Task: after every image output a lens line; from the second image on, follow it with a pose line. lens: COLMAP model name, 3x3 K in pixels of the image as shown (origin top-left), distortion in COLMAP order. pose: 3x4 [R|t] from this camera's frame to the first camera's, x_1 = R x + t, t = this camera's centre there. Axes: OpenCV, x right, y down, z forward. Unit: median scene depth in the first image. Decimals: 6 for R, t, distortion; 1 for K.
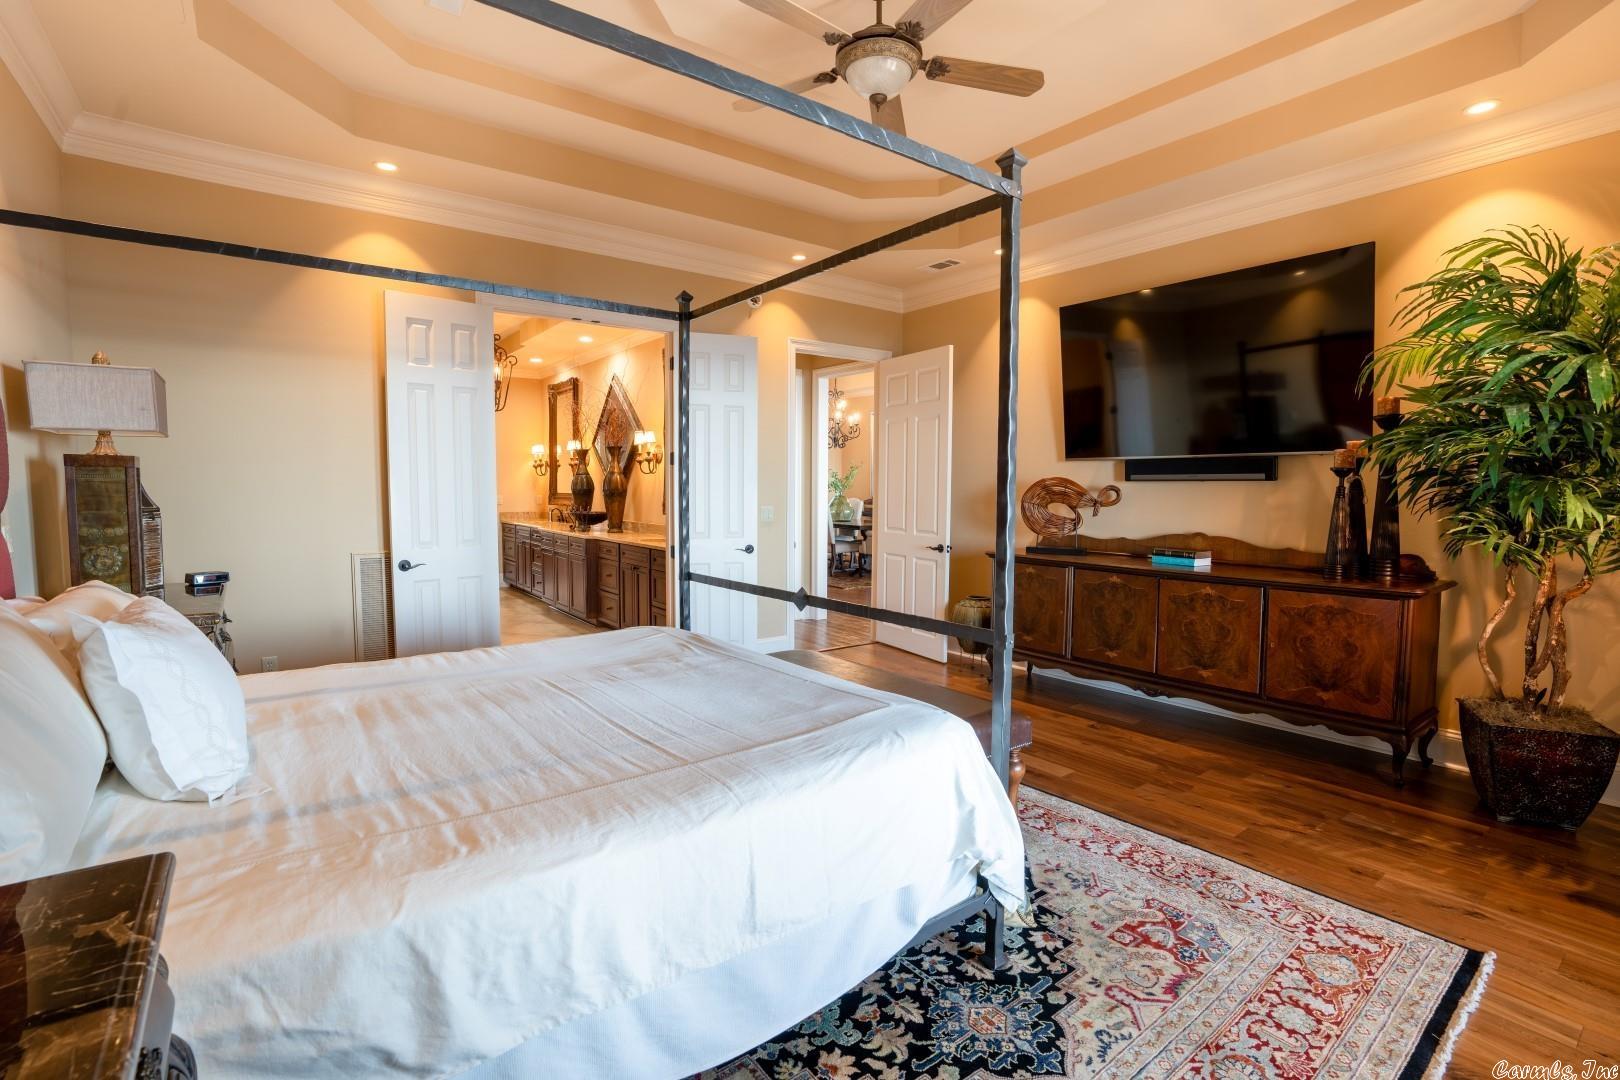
lens RADIAL K [[768.2, 0, 819.3], [0, 768.2, 541.6], [0, 0, 1]] dist [-0.074390, 0.034180]
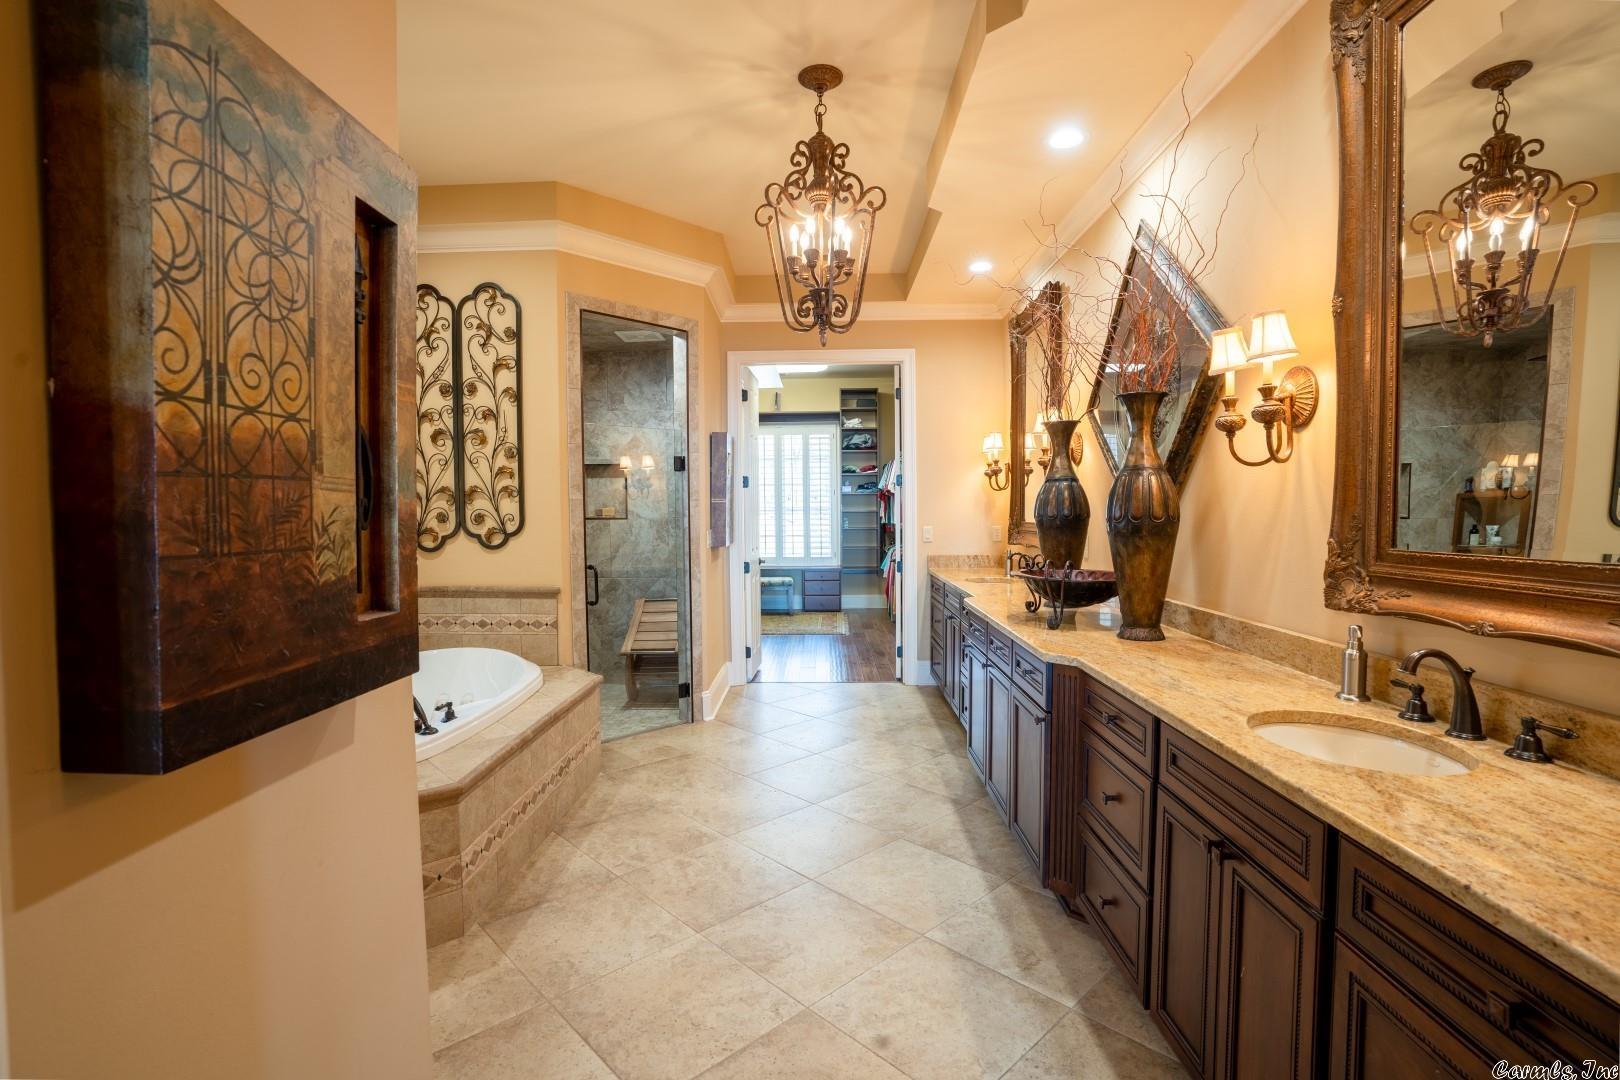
lens RADIAL K [[768.2, 0, 819.3], [0, 768.2, 541.6], [0, 0, 1]] dist [-0.074390, 0.034180]
pose [[0.795962, 0.013089, -0.605206, -0.169293], [-0.033218, 0.999204, -0.022078, -0.042647], [0.604435, 0.037676, 0.795763, 0.613284]]
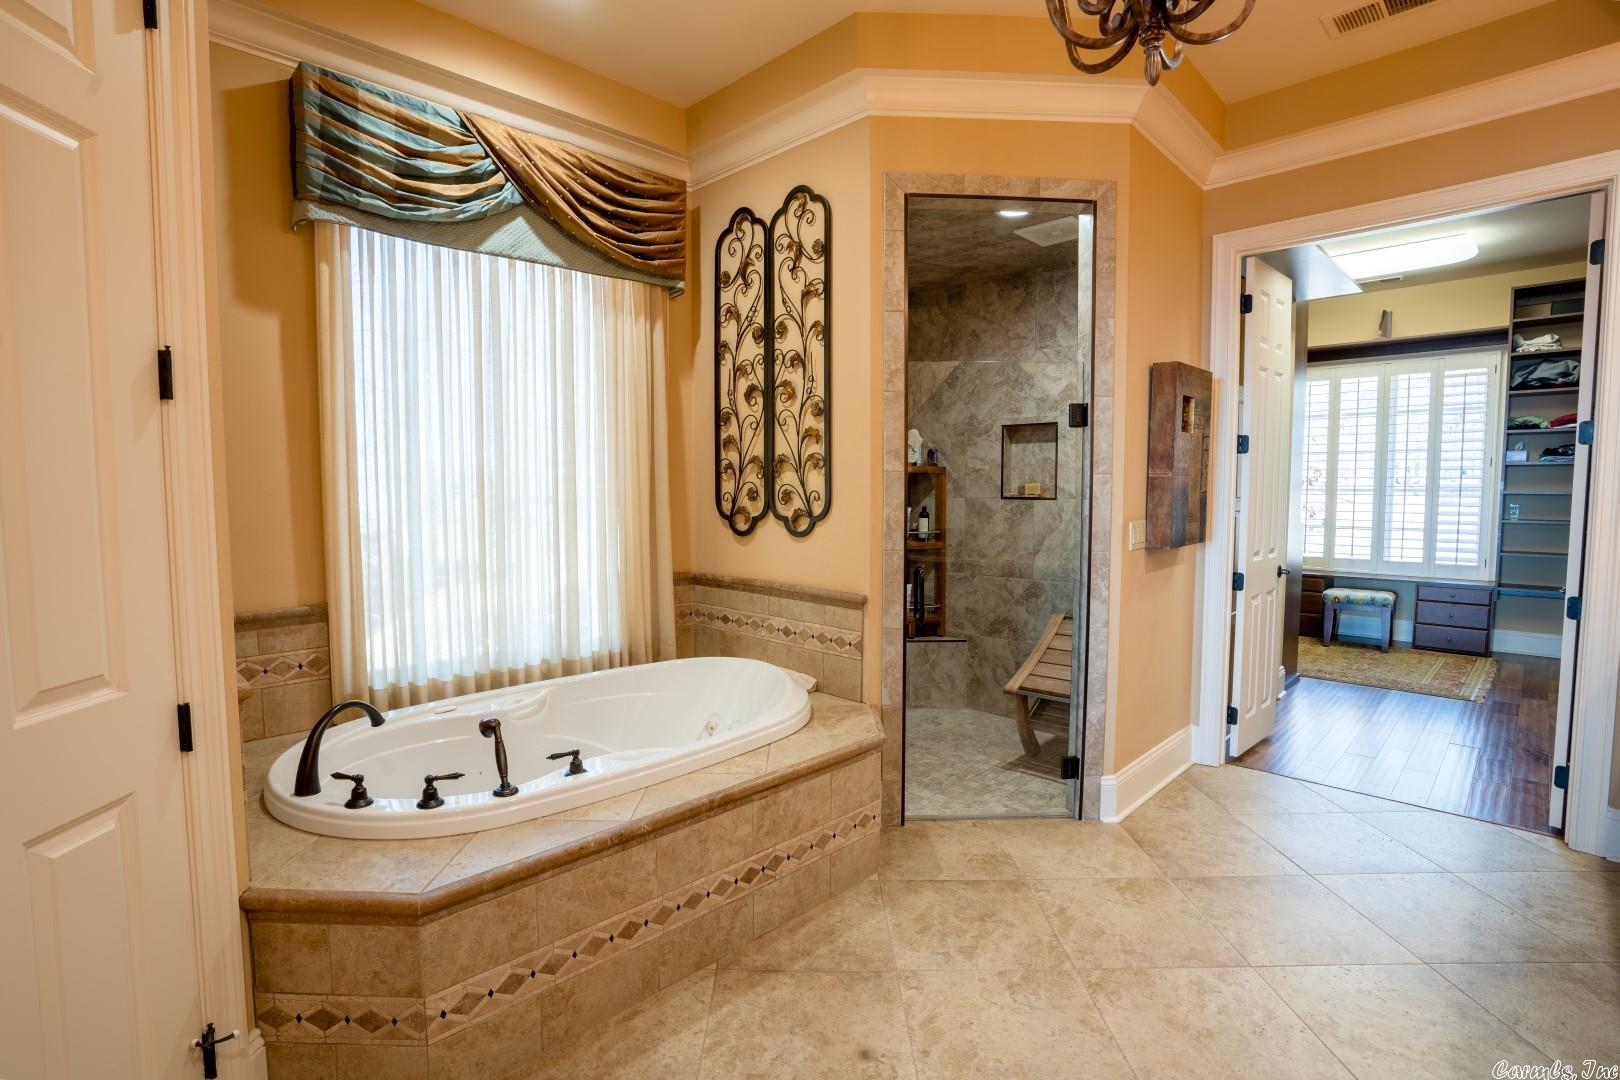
lens RADIAL K [[768.2, 0, 819.3], [0, 768.2, 541.6], [0, 0, 1]] dist [-0.074390, 0.034180]
pose [[0.139227, 0.064677, -0.988146, -0.229723], [-0.073745, 0.995771, 0.054785, -0.055278], [0.987511, 0.065243, 0.143408, 0.765676]]
